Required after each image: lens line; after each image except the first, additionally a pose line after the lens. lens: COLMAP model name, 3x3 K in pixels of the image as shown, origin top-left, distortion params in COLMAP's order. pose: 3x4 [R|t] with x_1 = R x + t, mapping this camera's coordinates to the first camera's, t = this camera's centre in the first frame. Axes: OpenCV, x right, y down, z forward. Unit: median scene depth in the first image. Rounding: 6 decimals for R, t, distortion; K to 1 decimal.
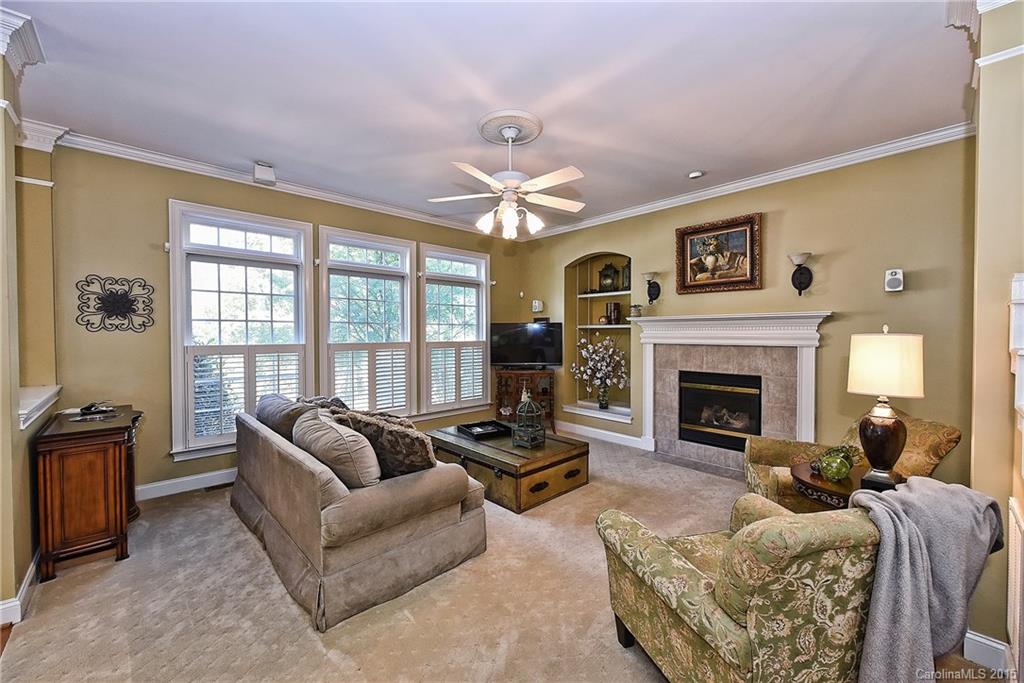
lens RADIAL K [[398.4, 0, 514.8], [0, 398.4, 340.2], [0, 0, 1]] dist [-0.000111, -0.000232]
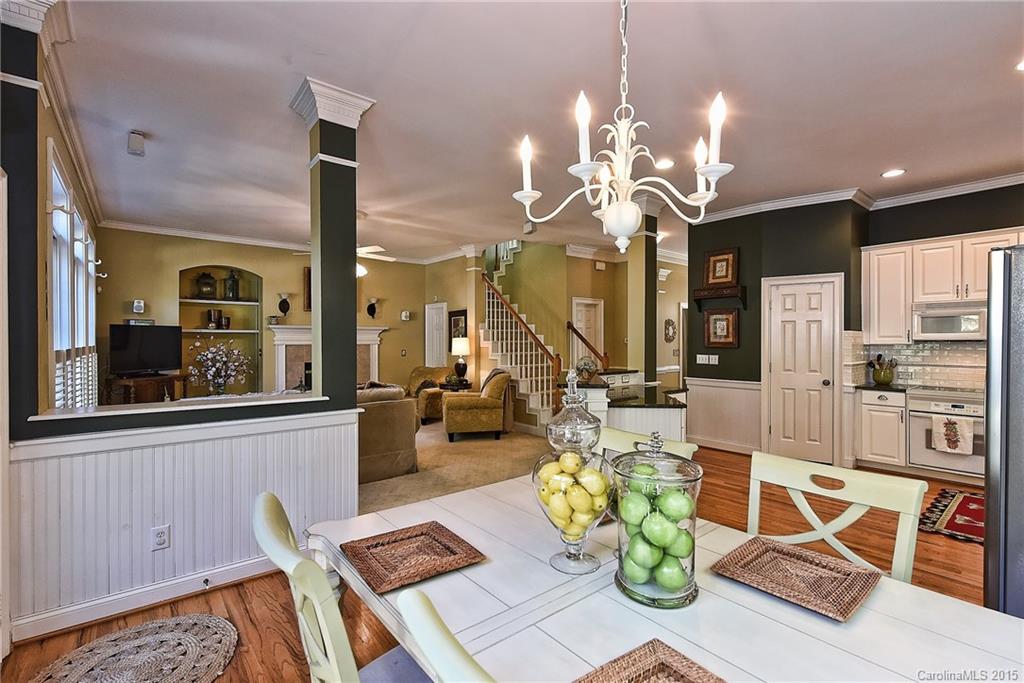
lens RADIAL K [[453.2, 0, 513.2], [0, 453.2, 335.4], [0, 0, 1]] dist [0.000674, 0.000073]
pose [[0.061924, 0.011676, 0.998013, -1.122253], [0.016344, 0.999786, -0.012711, 0.009144], [-0.997947, 0.017099, 0.061720, 0.114402]]
